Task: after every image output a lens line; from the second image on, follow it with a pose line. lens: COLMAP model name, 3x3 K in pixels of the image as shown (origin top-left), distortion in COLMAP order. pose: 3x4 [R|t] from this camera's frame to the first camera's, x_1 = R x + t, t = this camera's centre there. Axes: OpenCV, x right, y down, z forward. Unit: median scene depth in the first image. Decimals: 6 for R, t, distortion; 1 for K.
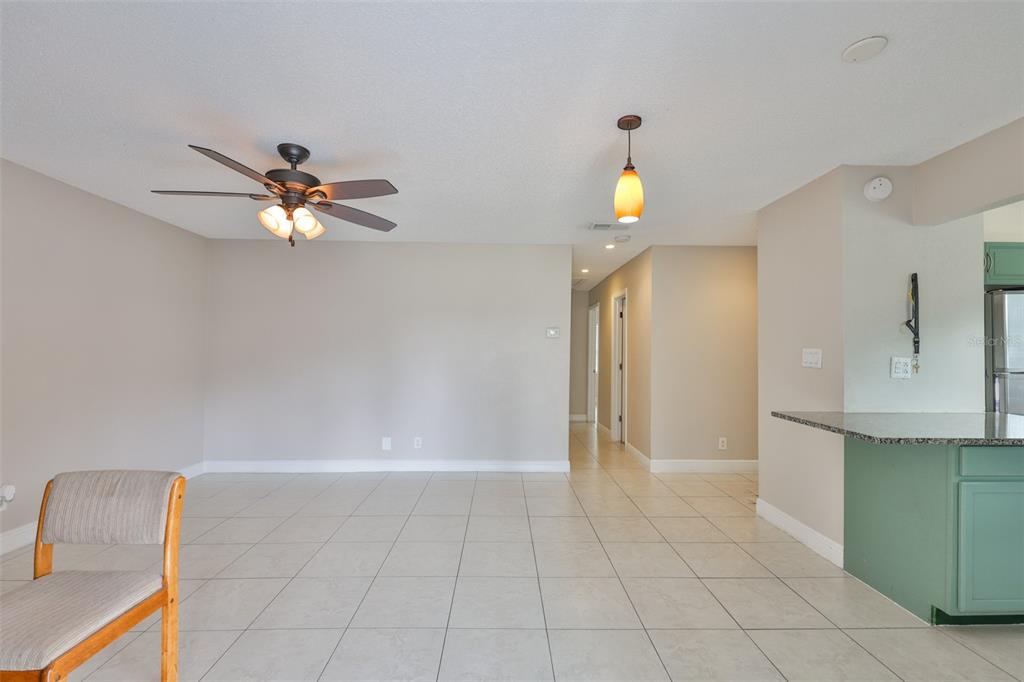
lens RADIAL K [[444.0, 0, 512.0], [0, 444.0, 341.0], [0, 0, 1]] dist [0.000427, 0.000311]
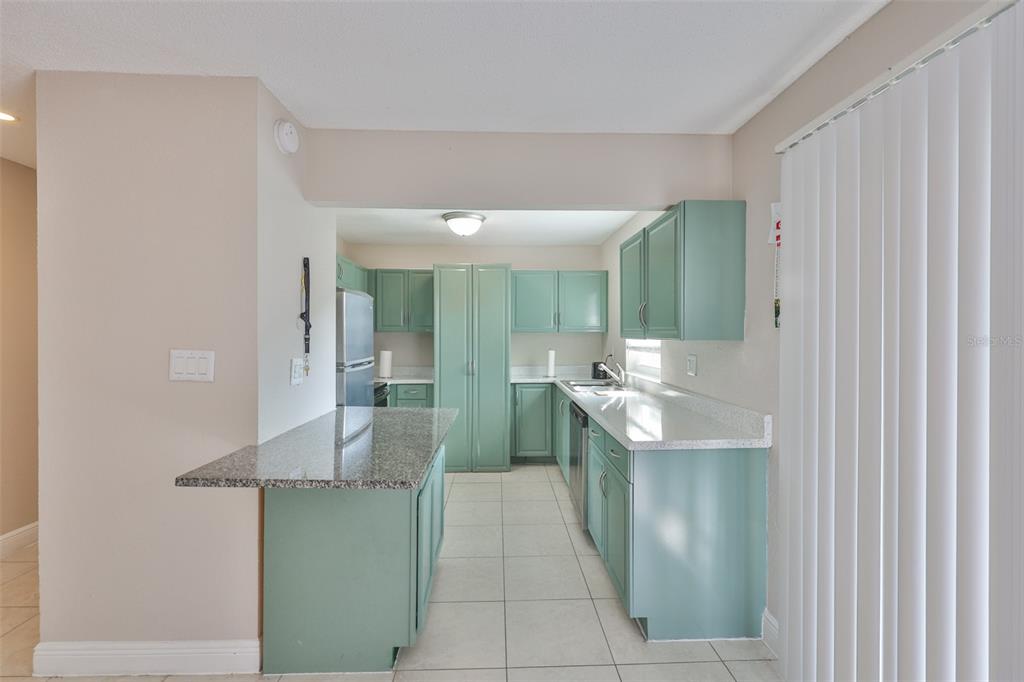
lens RADIAL K [[432.7, 0, 511.6], [0, 432.7, 338.8], [0, 0, 1]] dist [-0.001535, -0.000026]
pose [[-0.012259, -0.015373, 0.999807, 0.080873], [-0.033353, 0.999332, 0.014957, -0.024135], [-0.999368, -0.033163, -0.012764, 0.620683]]
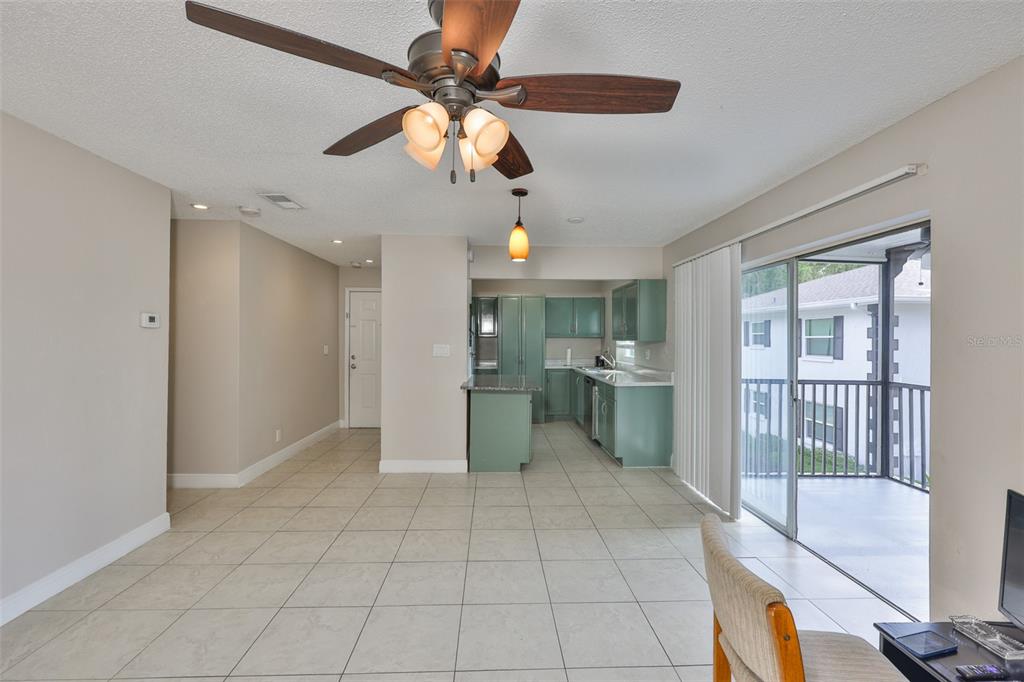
lens RADIAL K [[432.7, 0, 511.6], [0, 432.7, 338.8], [0, 0, 1]] dist [-0.001535, -0.000026]
pose [[-0.017017, -0.006212, 0.999836, -0.928843], [-0.029200, 0.999557, 0.005713, -0.023303], [-0.999429, -0.029098, -0.017191, 0.854801]]
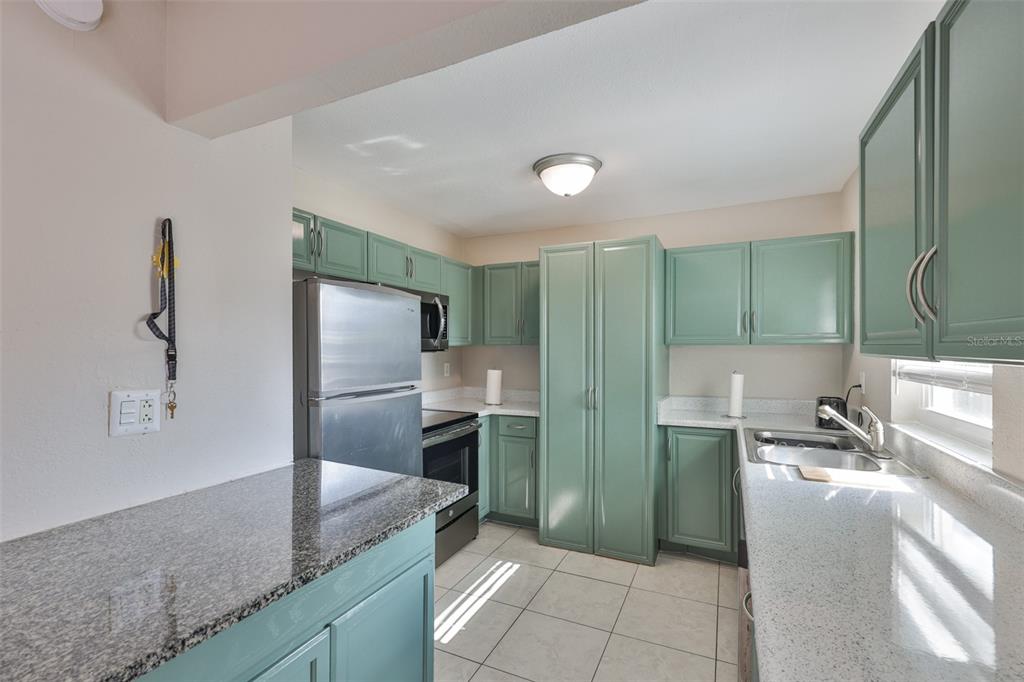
lens RADIAL K [[442.8, 0, 506.1], [0, 442.8, 353.0], [0, 0, 1]] dist [-0.002359, -0.000370]
pose [[0.458739, -0.015435, 0.888437, 0.637629], [-0.024541, 0.999248, 0.030032, -0.026932], [-0.888232, -0.035580, 0.458015, 0.431551]]
